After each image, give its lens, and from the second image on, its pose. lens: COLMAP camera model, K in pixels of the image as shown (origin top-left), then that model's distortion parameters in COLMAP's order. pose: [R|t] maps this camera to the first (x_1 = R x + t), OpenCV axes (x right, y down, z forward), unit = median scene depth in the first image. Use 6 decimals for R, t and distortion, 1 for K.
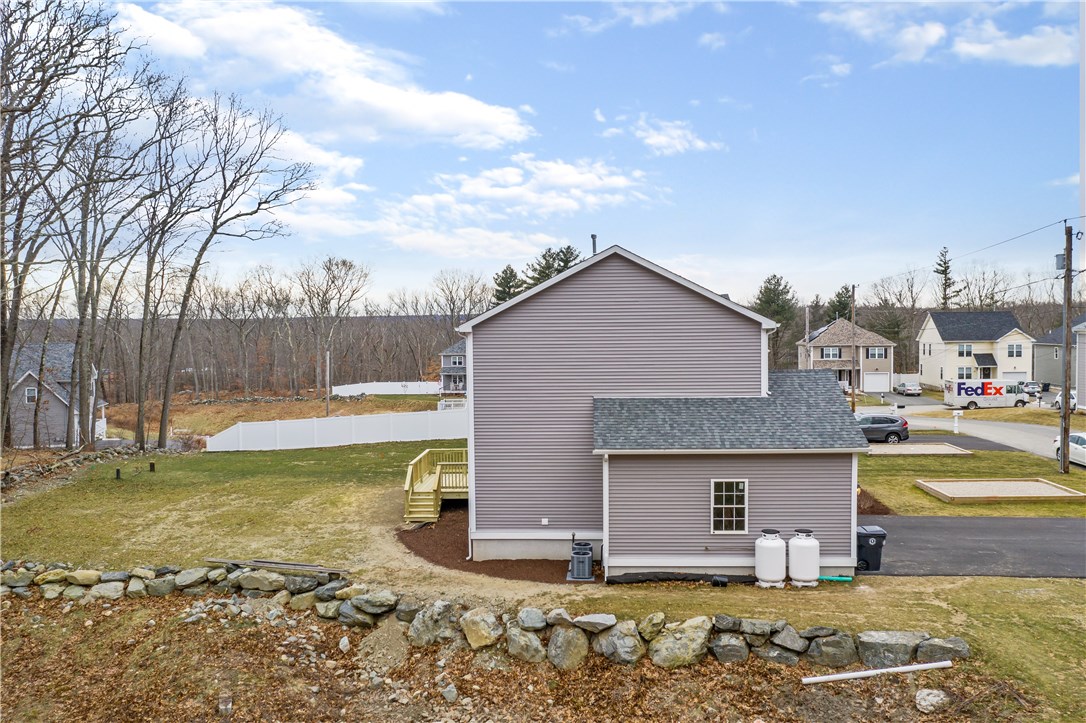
lens RADIAL K [[880.4, 0, 547.0], [0, 880.4, 361.1], [0, 0, 1]] dist [-0.026261, 0.004864]
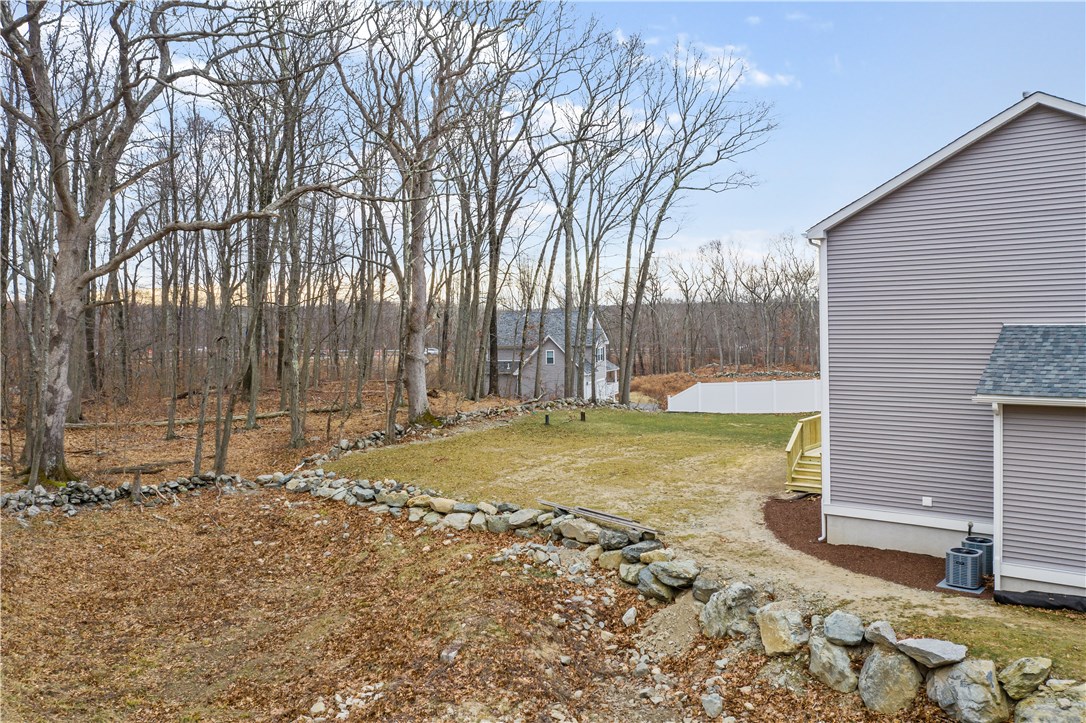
lens RADIAL K [[880.4, 0, 532.8], [0, 880.4, 343.1], [0, 0, 1]] dist [-0.026261, 0.004864]
pose [[0.801743, 0.009454, -0.597595, 0.178835], [-0.011792, 0.999930, 0.000000, 0.064925], [0.597553, 0.007047, 0.801798, 0.271319]]
